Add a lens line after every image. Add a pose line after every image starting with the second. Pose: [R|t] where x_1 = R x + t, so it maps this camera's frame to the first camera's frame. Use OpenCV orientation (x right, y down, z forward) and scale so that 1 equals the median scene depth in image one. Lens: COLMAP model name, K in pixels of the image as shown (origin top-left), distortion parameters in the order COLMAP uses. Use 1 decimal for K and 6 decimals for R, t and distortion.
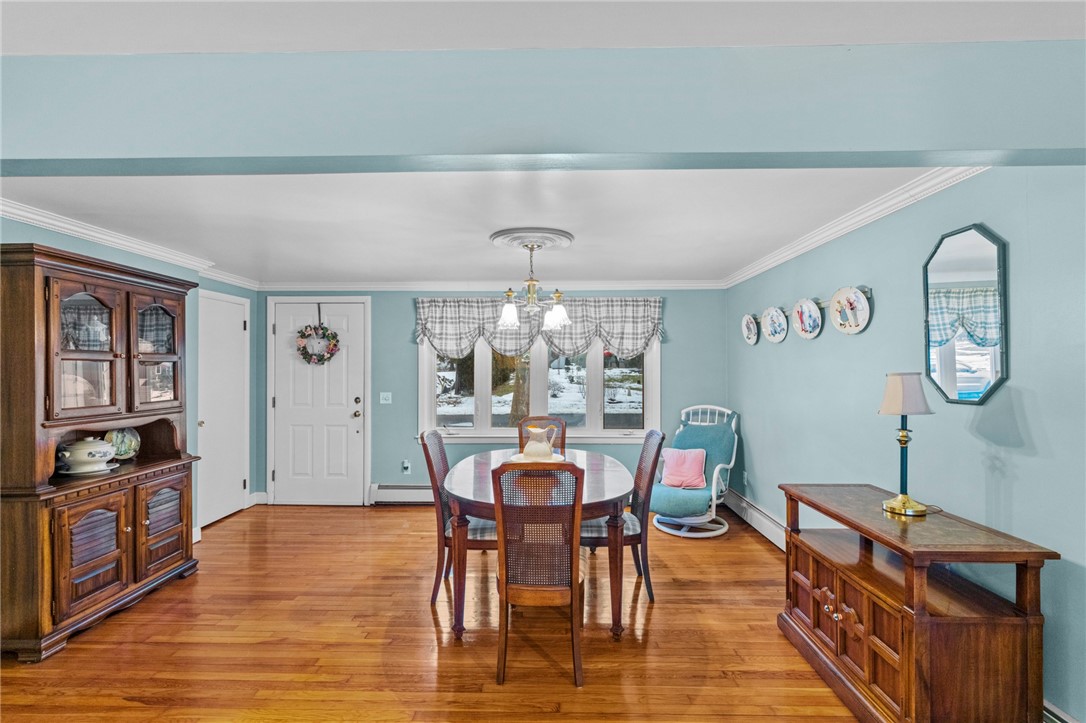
lens RADIAL K [[486.7, 0, 538.3], [0, 486.7, 364.4], [0, 0, 1]] dist [-0.012334, 0.004058]
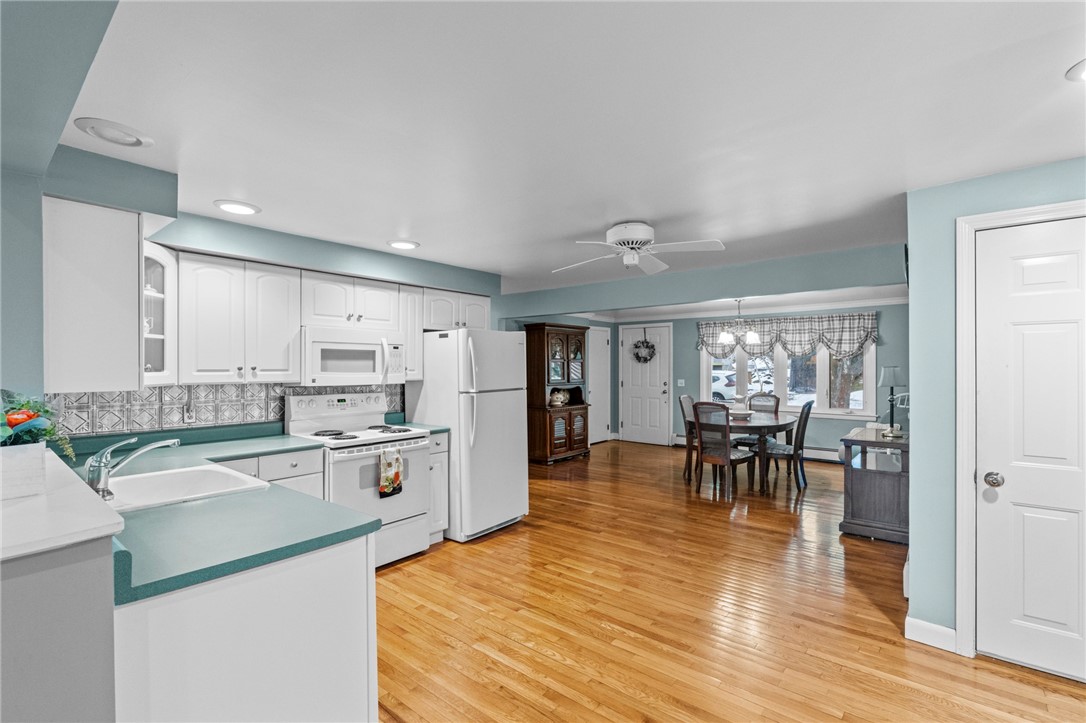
lens RADIAL K [[486.7, 0, 560.9], [0, 486.7, 366.9], [0, 0, 1]] dist [-0.012334, 0.004058]
pose [[0.800854, 0.000452, -0.598859, 0.367988], [0.005914, 0.999945, 0.008663, -0.002727], [0.598830, -0.010480, 0.800808, -0.603876]]
